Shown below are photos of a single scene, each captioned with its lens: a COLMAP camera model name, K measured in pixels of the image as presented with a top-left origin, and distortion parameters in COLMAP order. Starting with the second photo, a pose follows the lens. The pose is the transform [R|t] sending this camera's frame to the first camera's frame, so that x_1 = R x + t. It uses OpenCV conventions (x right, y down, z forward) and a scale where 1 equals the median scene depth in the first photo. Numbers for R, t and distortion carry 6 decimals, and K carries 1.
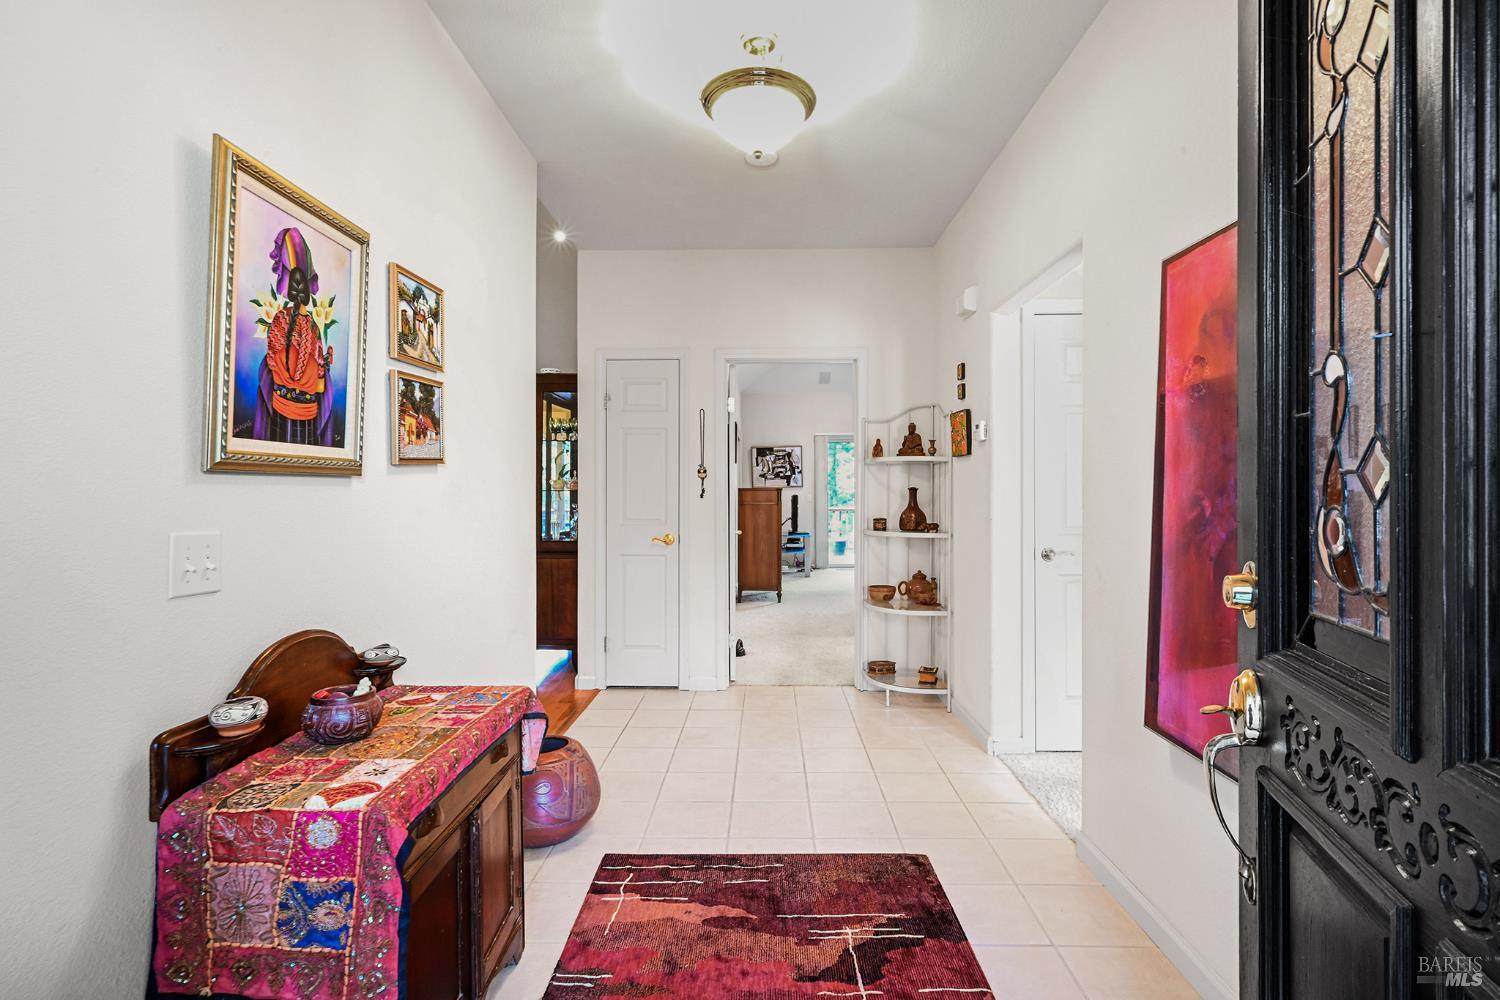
lens RADIAL K [[728.4, 0, 751.7], [0, 728.4, 492.6], [0, 0, 1]] dist [-0.000256, -0.000016]
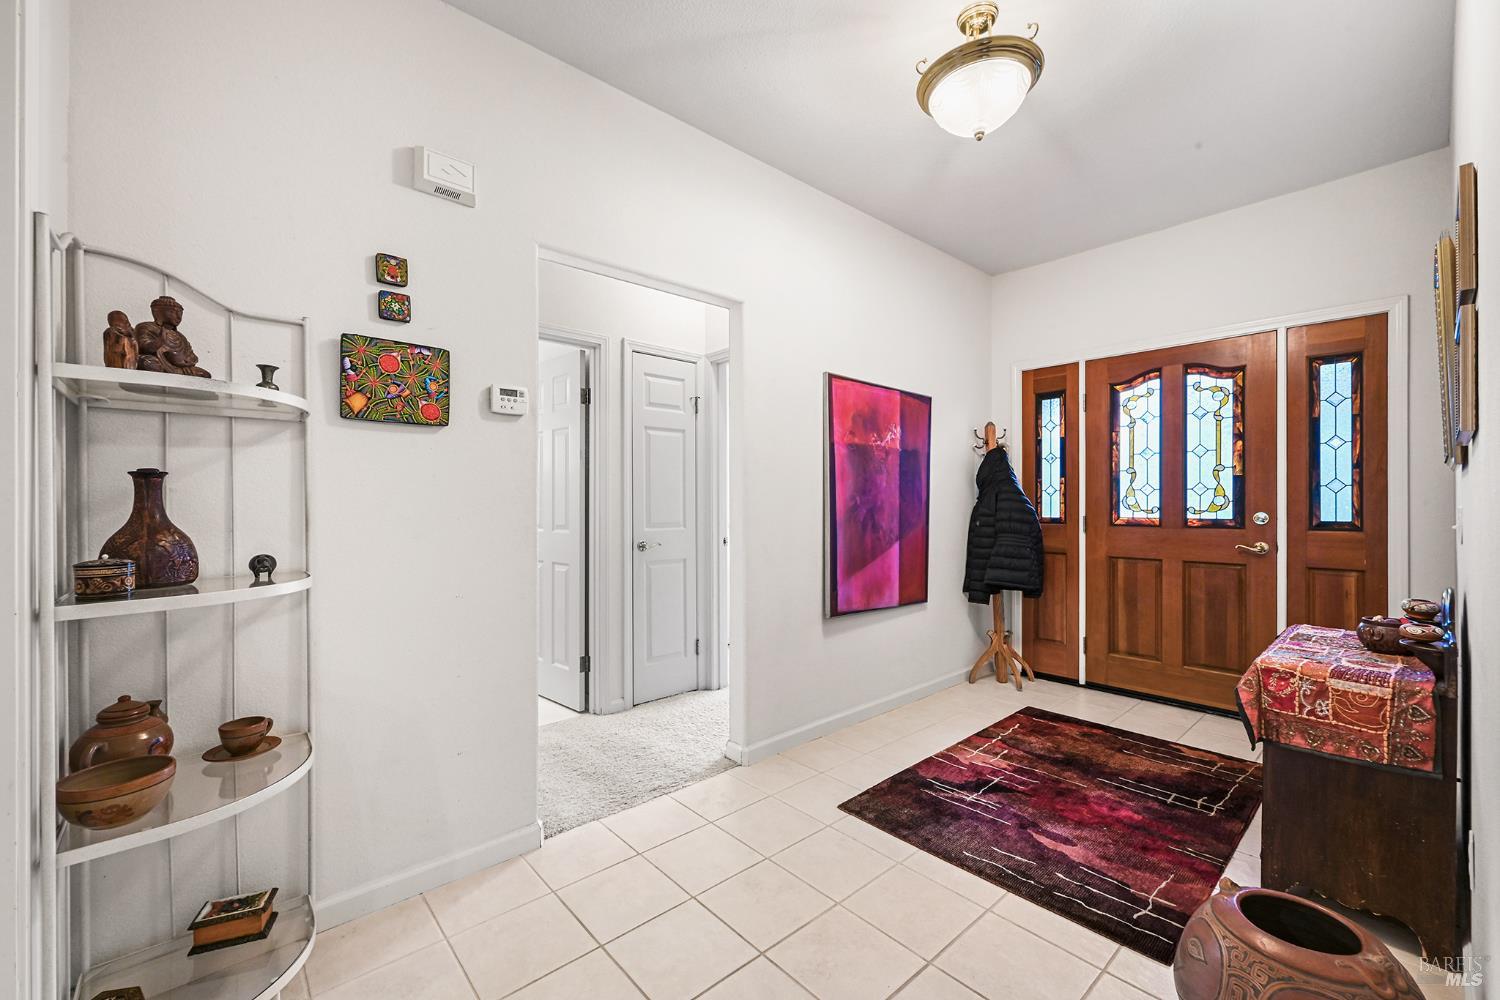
lens RADIAL K [[616.7, 0, 747.8], [0, 616.7, 507.9], [0, 0, 1]] dist [0.002761, 0.000959]
pose [[-0.676883, 0.000699, 0.736090, -0.516117], [0.006218, 0.999969, 0.004768, 0.030877], [-0.736064, 0.007805, -0.676867, 2.387674]]
